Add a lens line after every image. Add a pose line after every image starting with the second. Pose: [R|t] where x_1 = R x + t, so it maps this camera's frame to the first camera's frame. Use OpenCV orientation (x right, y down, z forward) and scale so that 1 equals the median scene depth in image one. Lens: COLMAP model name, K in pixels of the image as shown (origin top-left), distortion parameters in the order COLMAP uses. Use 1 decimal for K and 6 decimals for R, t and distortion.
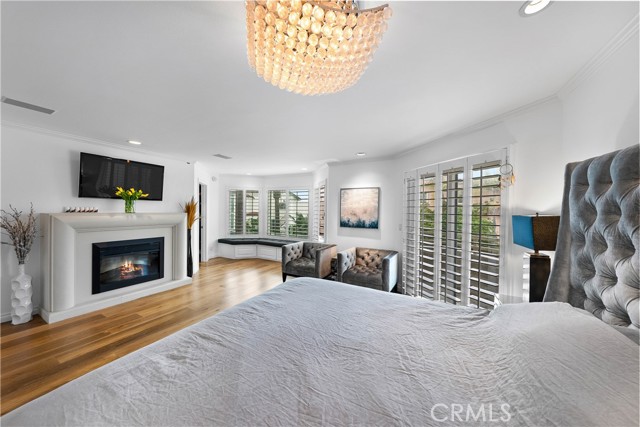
lens RADIAL K [[221.2, 0, 322.9], [0, 221.2, 211.2], [0, 0, 1]] dist [0.000687, 0.000135]
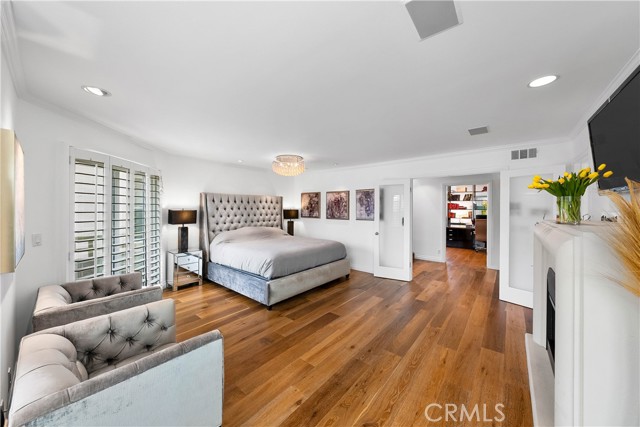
lens RADIAL K [[225.1, 0, 320.5], [0, 225.1, 211.7], [0, 0, 1]] dist [0.005860, -0.000023]
pose [[-0.979088, -0.022264, 0.202215, -0.381848], [-0.017835, 0.999560, 0.023701, -0.016076], [-0.202654, 0.019599, -0.979054, 1.308890]]
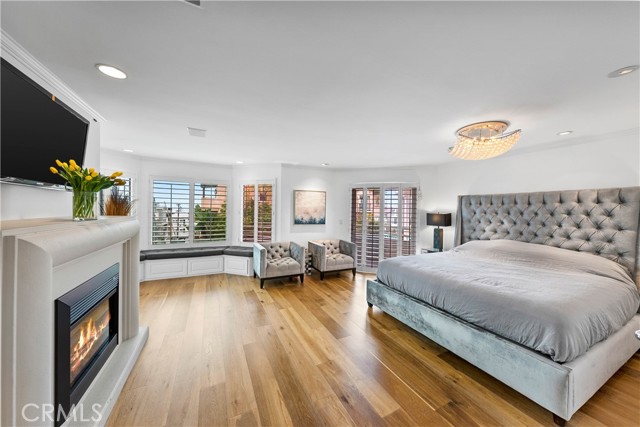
lens RADIAL K [[221.2, 0, 322.5], [0, 221.2, 211.7], [0, 0, 1]] dist [0.000687, 0.000135]
pose [[0.569538, -0.015695, 0.821815, -0.810701], [-0.001790, 0.999792, 0.020334, -0.017994], [-0.821963, -0.013052, 0.569391, 0.287324]]
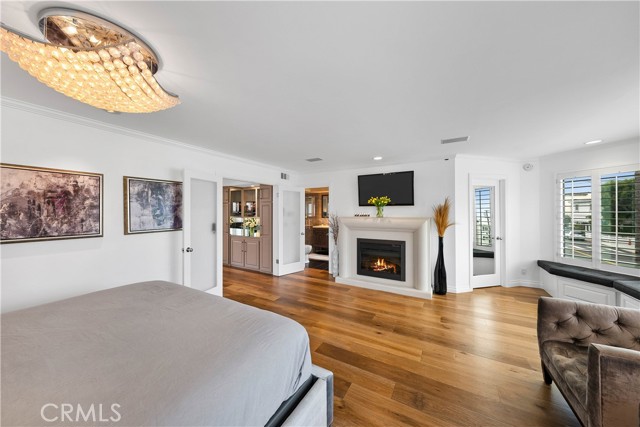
lens RADIAL K [[221.2, 0, 317.7], [0, 221.2, 209.4], [0, 0, 1]] dist [0.000687, 0.000135]
pose [[-0.049539, -0.025034, -0.998458, 0.293114], [-0.003609, 0.999684, -0.024886, -0.001978], [0.998766, 0.002371, -0.049614, 0.602942]]
